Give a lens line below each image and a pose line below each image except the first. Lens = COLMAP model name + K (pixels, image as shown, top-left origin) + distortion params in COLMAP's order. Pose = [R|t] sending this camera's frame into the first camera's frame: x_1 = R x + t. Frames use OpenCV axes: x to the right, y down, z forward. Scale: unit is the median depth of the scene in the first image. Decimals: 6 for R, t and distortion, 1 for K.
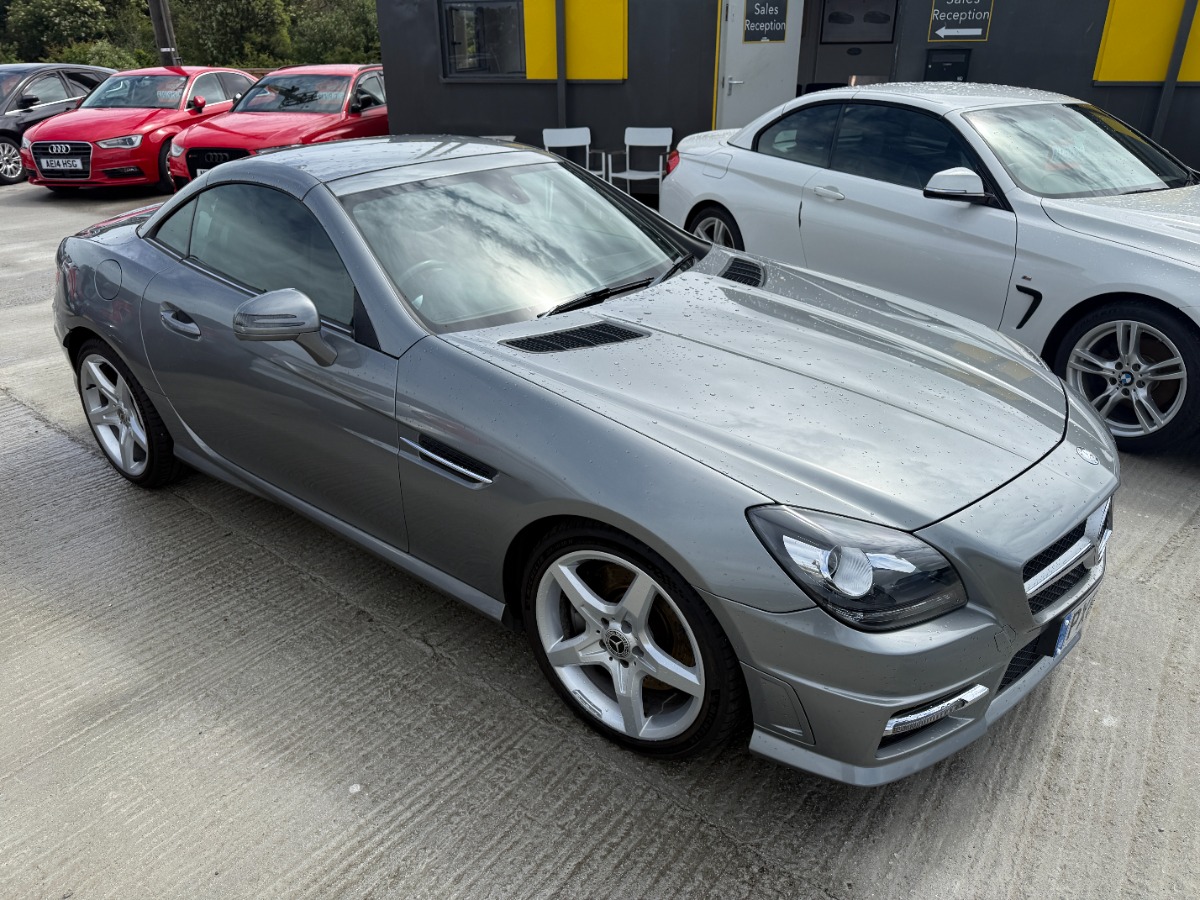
lens RADIAL K [[851.3, 0, 605.9], [0, 851.3, 443.4], [0, 0, 1]] dist [0.024201, -0.027397]
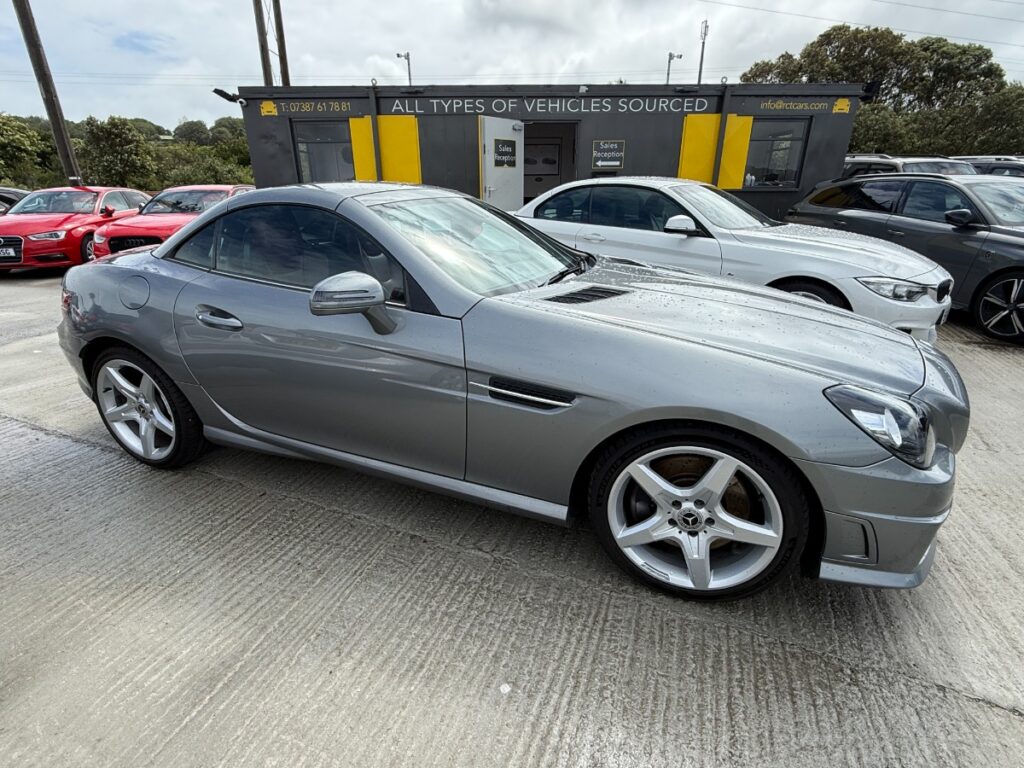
lens RADIAL K [[488.7, 0, 515.3], [0, 488.7, 381.0], [0, 0, 1]] dist [-0.000237, -0.000880]
pose [[0.957864, -0.100252, 0.269157, -0.284274], [0.118369, 0.991612, -0.051904, 0.026704], [-0.261696, 0.081577, 0.961697, 0.239821]]
